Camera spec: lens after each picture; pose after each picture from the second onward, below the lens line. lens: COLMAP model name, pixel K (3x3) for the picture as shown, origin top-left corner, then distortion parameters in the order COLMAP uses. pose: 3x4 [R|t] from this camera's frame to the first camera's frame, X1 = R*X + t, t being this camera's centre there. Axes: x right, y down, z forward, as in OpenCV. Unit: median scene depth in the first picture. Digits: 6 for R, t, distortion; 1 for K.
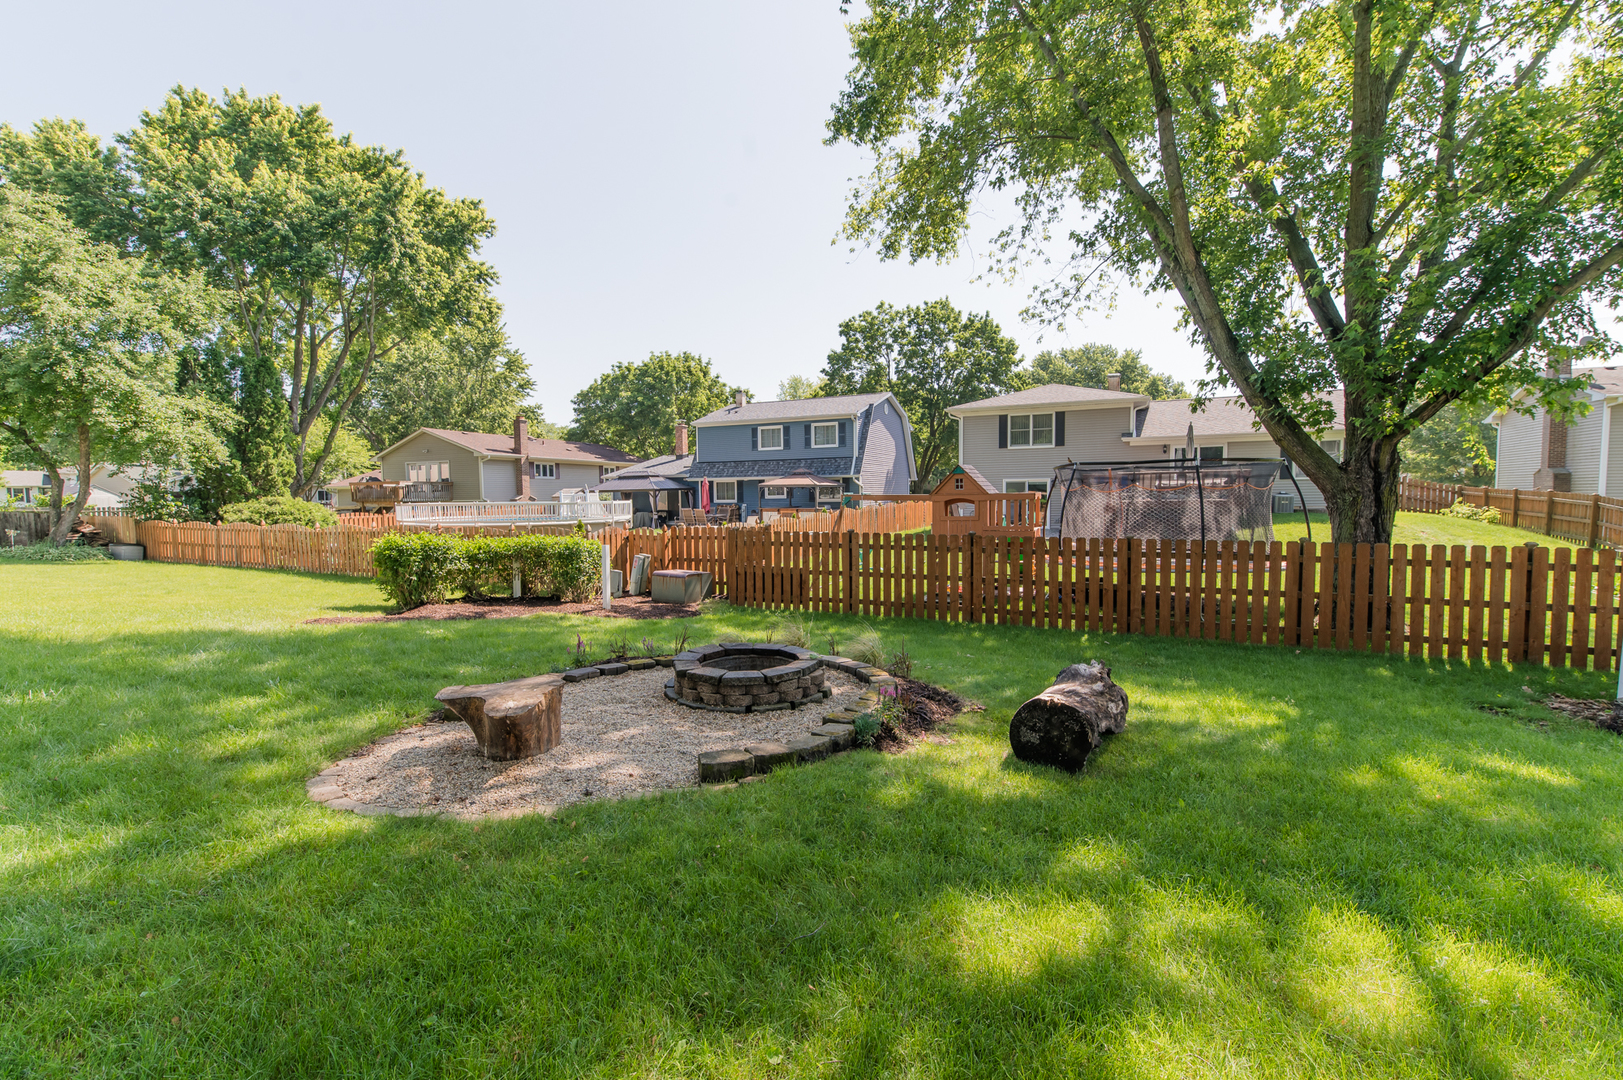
lens RADIAL K [[701.8, 0, 808.8], [0, 701.8, 540.9], [0, 0, 1]] dist [0.000206, -0.000526]
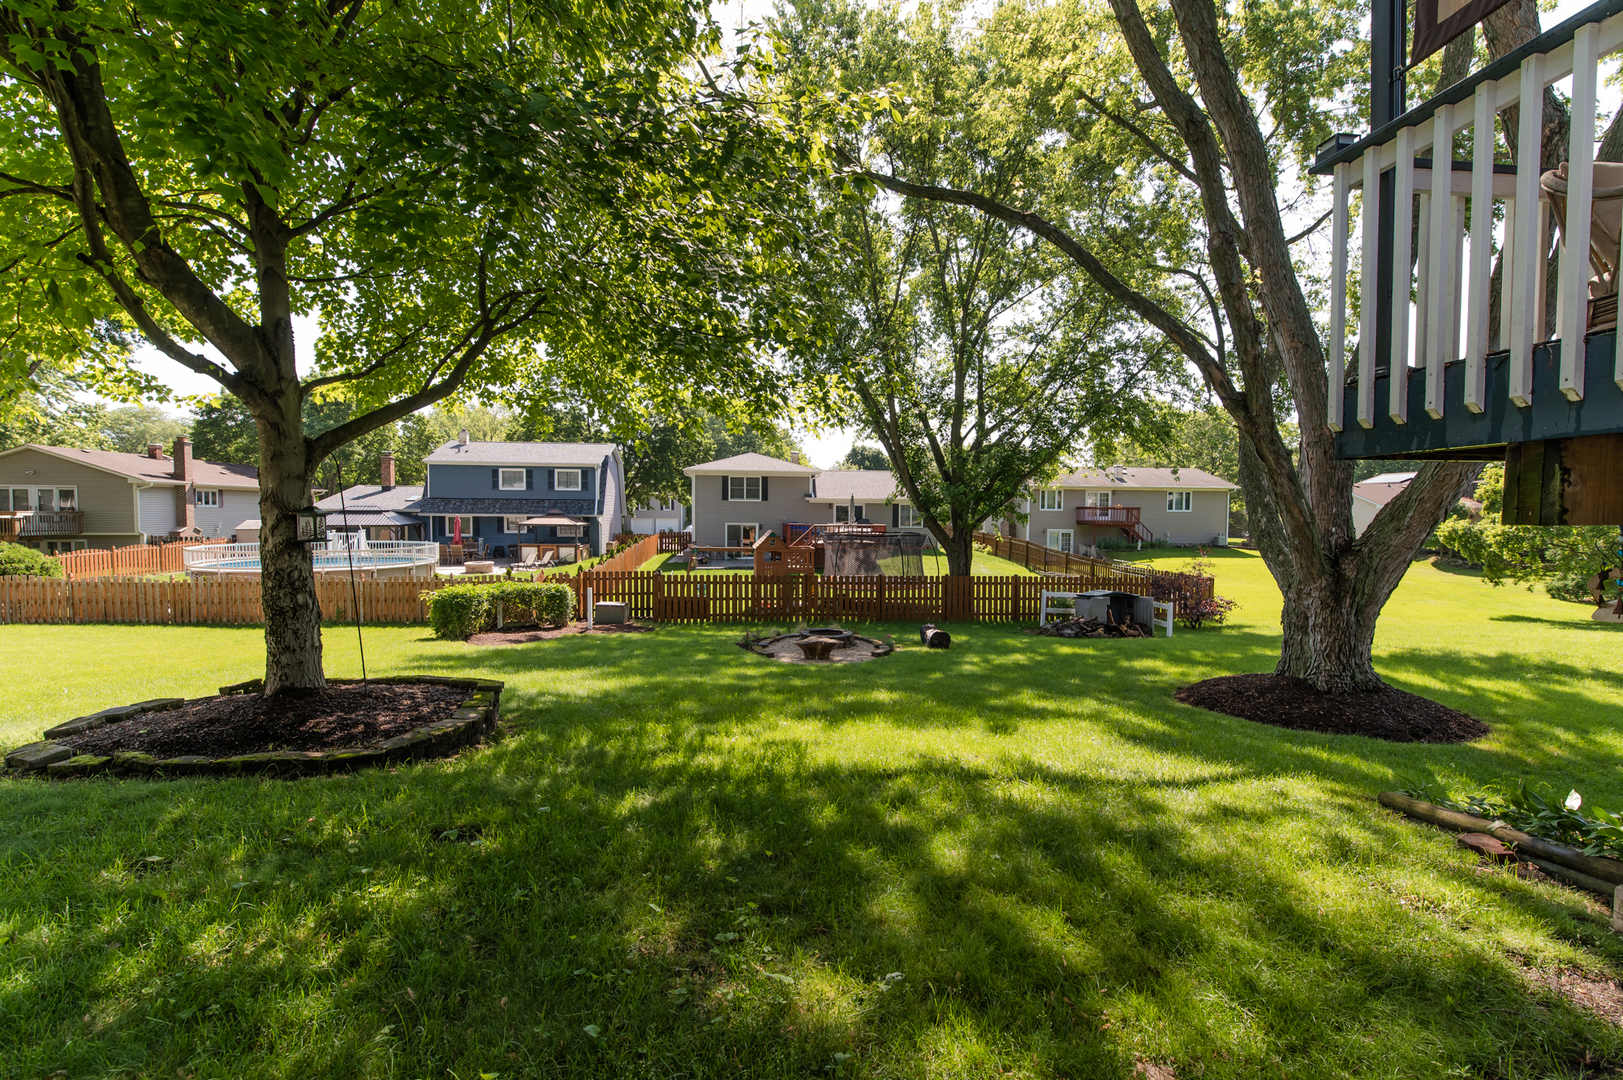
lens RADIAL K [[701.8, 0, 819.1], [0, 701.8, 538.1], [0, 0, 1]] dist [0.000206, -0.000526]
pose [[0.849246, -0.002126, 0.527994, -0.242540], [0.016668, 0.999601, -0.022785, -0.021265], [-0.527735, 0.028151, 0.848943, -0.209447]]
